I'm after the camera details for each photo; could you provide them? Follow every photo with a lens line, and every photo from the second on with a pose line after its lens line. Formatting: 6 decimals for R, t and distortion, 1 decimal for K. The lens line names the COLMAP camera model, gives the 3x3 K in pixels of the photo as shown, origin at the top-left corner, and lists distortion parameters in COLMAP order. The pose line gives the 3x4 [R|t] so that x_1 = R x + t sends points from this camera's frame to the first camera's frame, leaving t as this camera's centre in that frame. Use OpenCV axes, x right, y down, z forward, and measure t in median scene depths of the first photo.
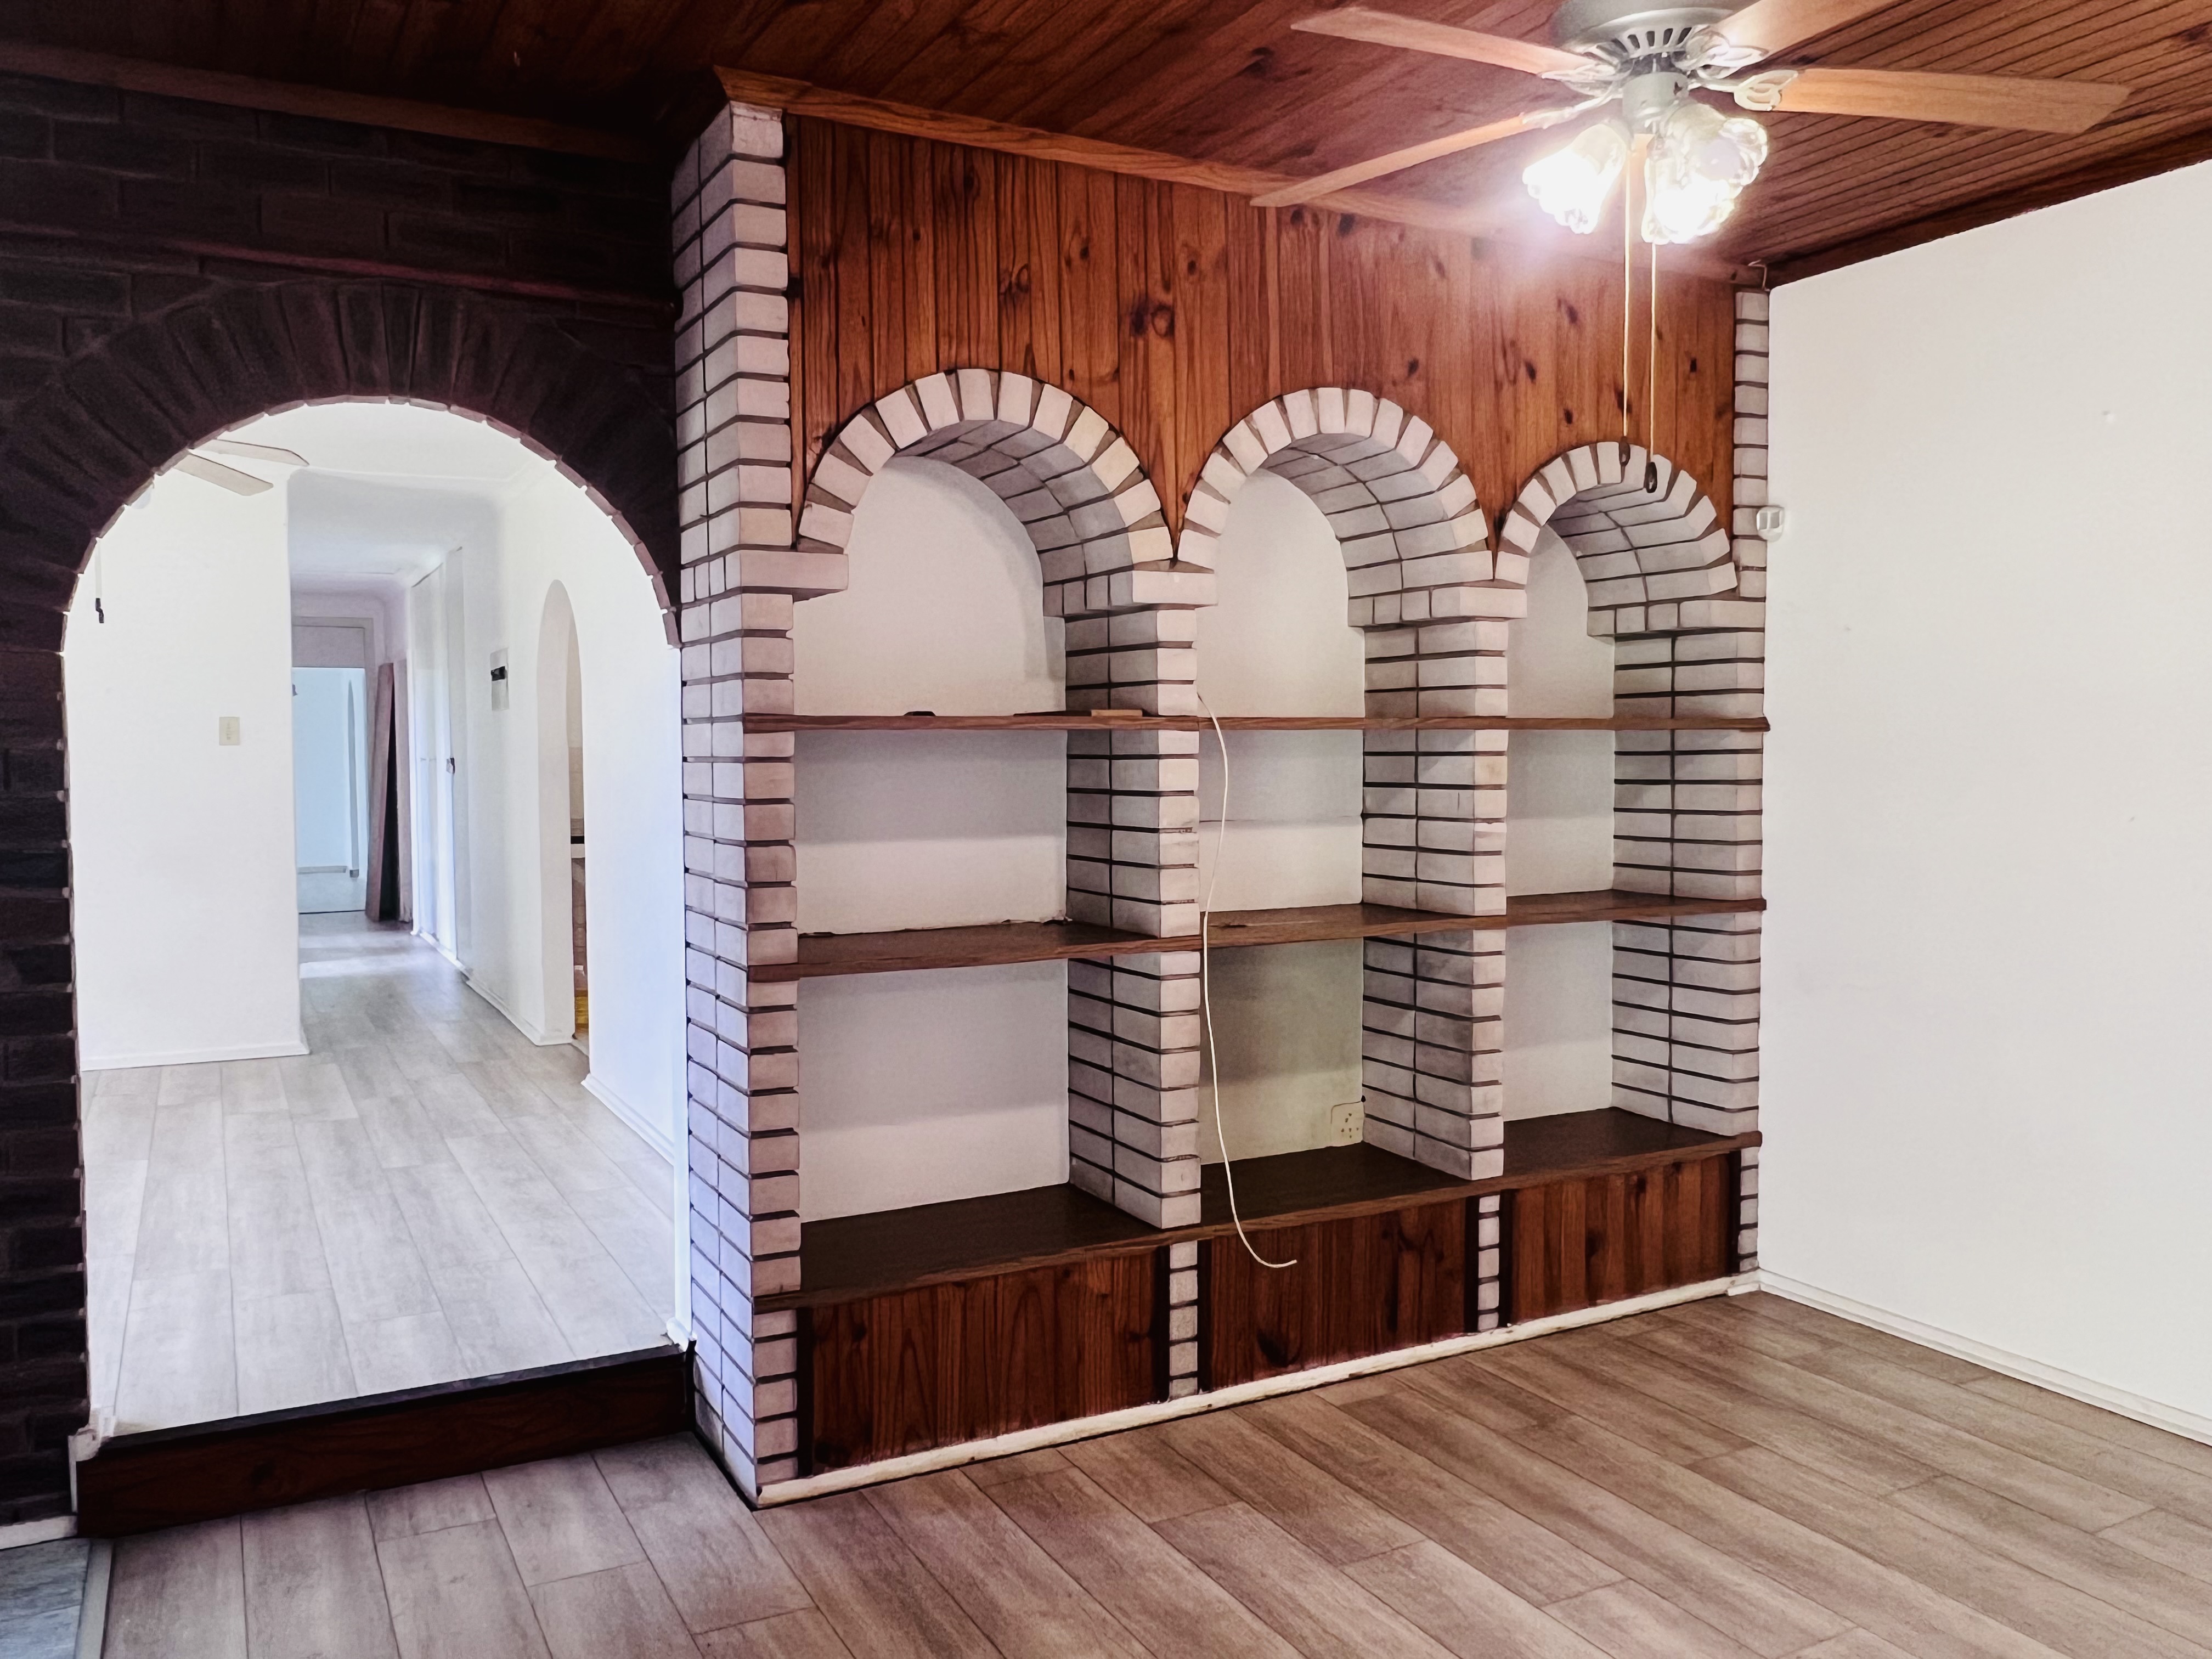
lens RADIAL K [[1691.4, 0, 1101.9], [0, 1691.4, 825.7], [0, 0, 1]] dist [-0.005615, -0.002467]
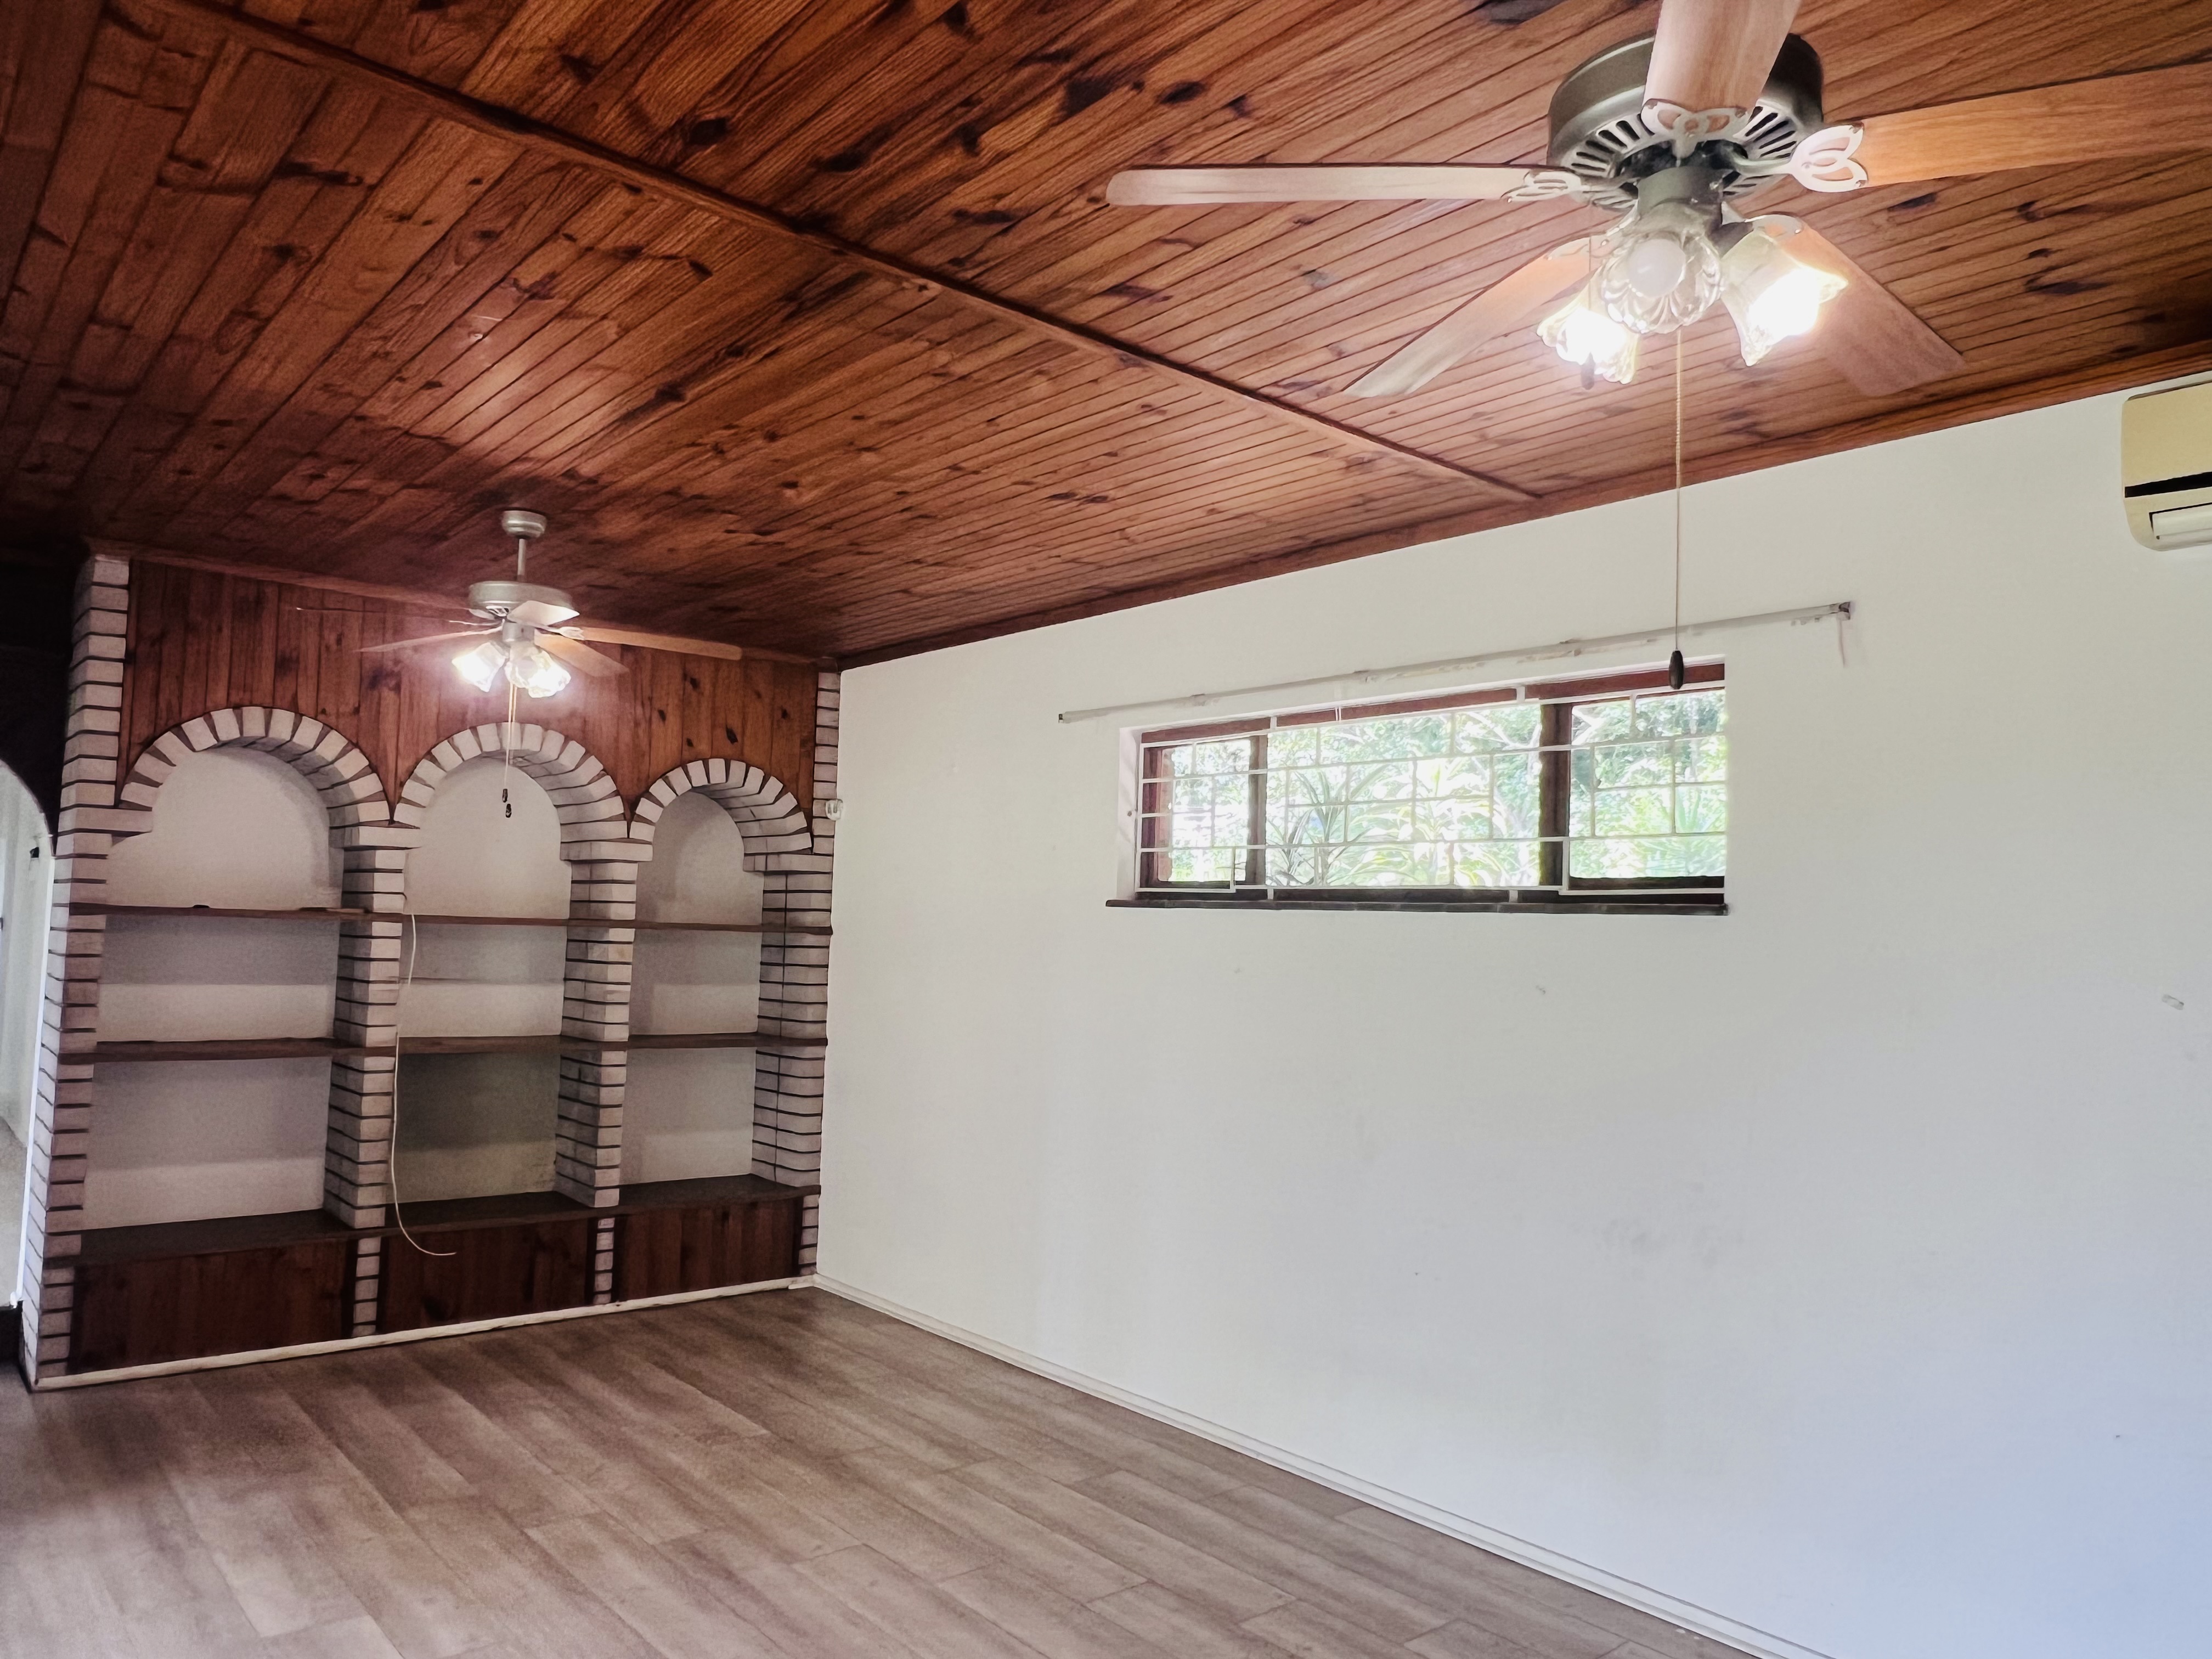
lens RADIAL K [[1534.6, 0, 1111.2], [0, 1534.6, 834.5], [0, 0, 1]] dist [0.000825, -0.006783]
pose [[0.976263, 0.050460, 0.210629, 0.409122], [-0.026894, 0.993199, -0.113284, 0.009845], [-0.214913, 0.104931, 0.970980, -0.615923]]
